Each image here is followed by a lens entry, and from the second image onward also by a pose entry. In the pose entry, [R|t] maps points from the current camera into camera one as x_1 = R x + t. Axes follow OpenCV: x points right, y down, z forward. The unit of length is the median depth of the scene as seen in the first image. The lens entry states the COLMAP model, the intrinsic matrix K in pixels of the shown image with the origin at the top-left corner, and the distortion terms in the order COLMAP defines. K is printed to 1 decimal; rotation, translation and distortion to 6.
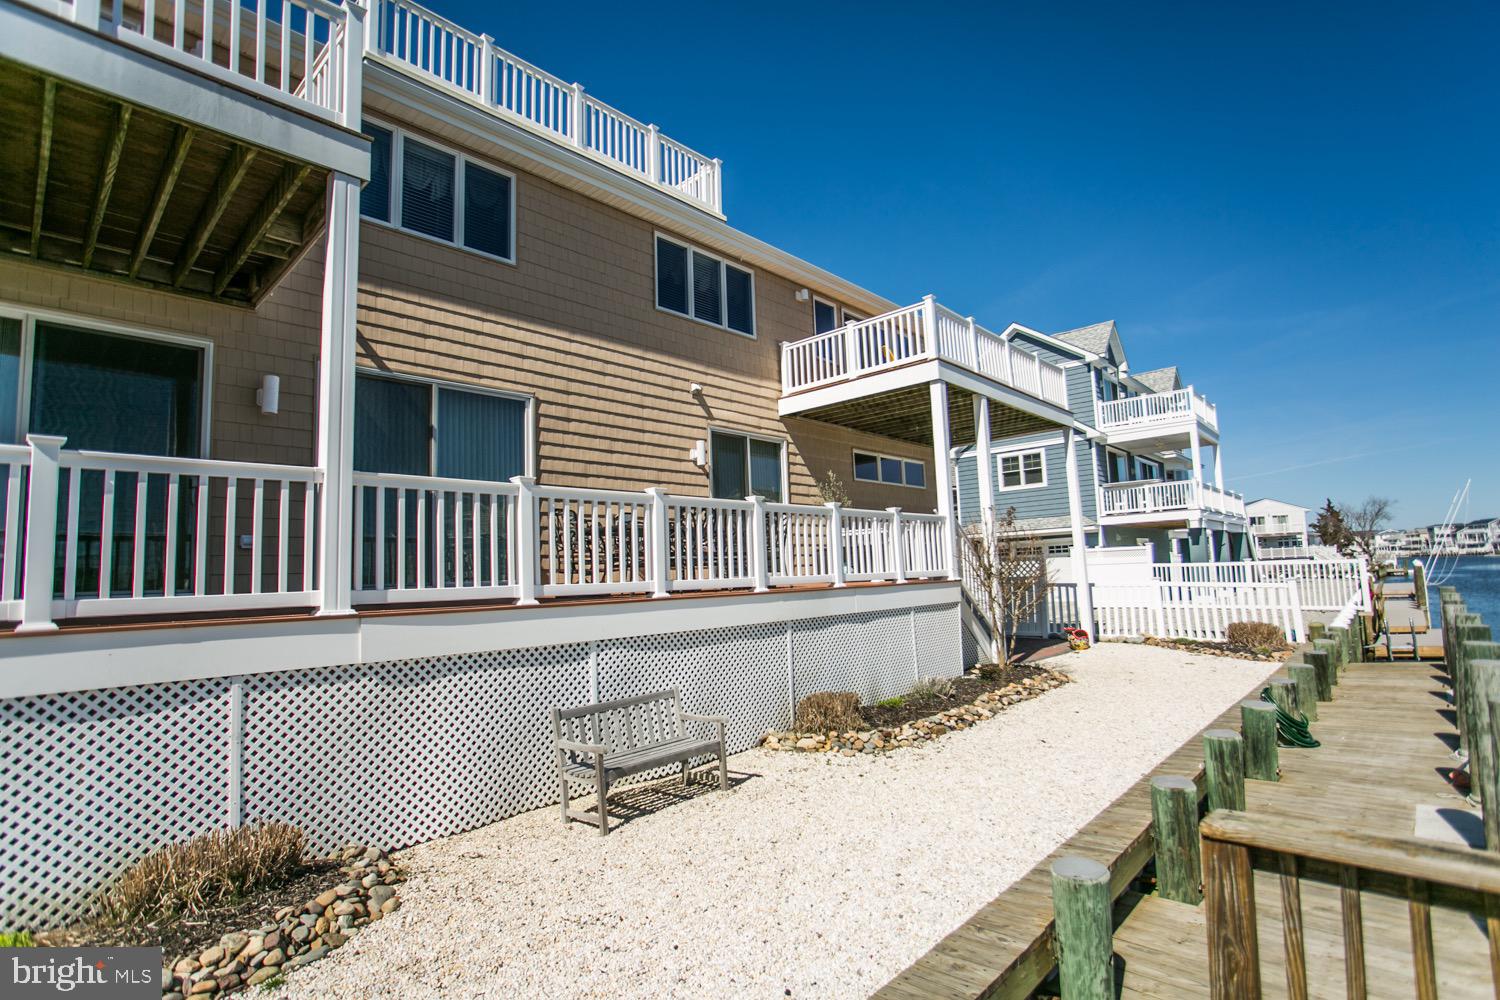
lens RADIAL K [[712.6, 0, 757.4], [0, 712.6, 513.0], [0, 0, 1]] dist [-0.044329, 0.015336]
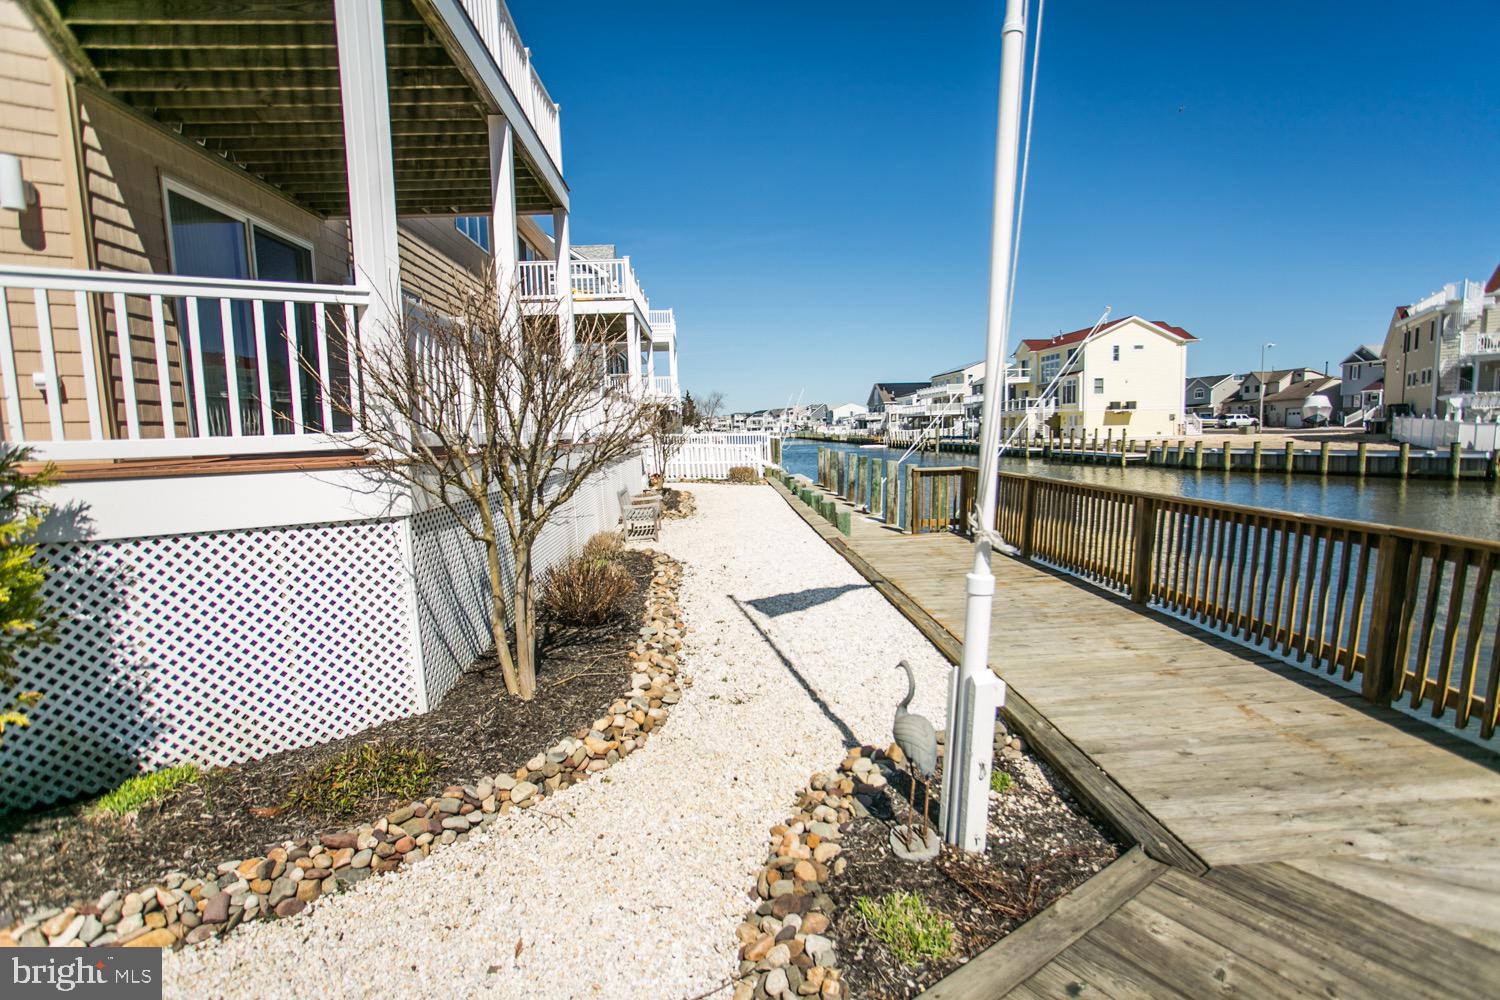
lens RADIAL K [[712.6, 0, 745.8], [0, 712.6, 494.1], [0, 0, 1]] dist [-0.044329, 0.015336]
pose [[0.700948, -0.040165, 0.712080, -1.054230], [-0.069131, 0.989886, 0.123885, 0.000474], [-0.709854, -0.136064, 0.691082, -0.500295]]
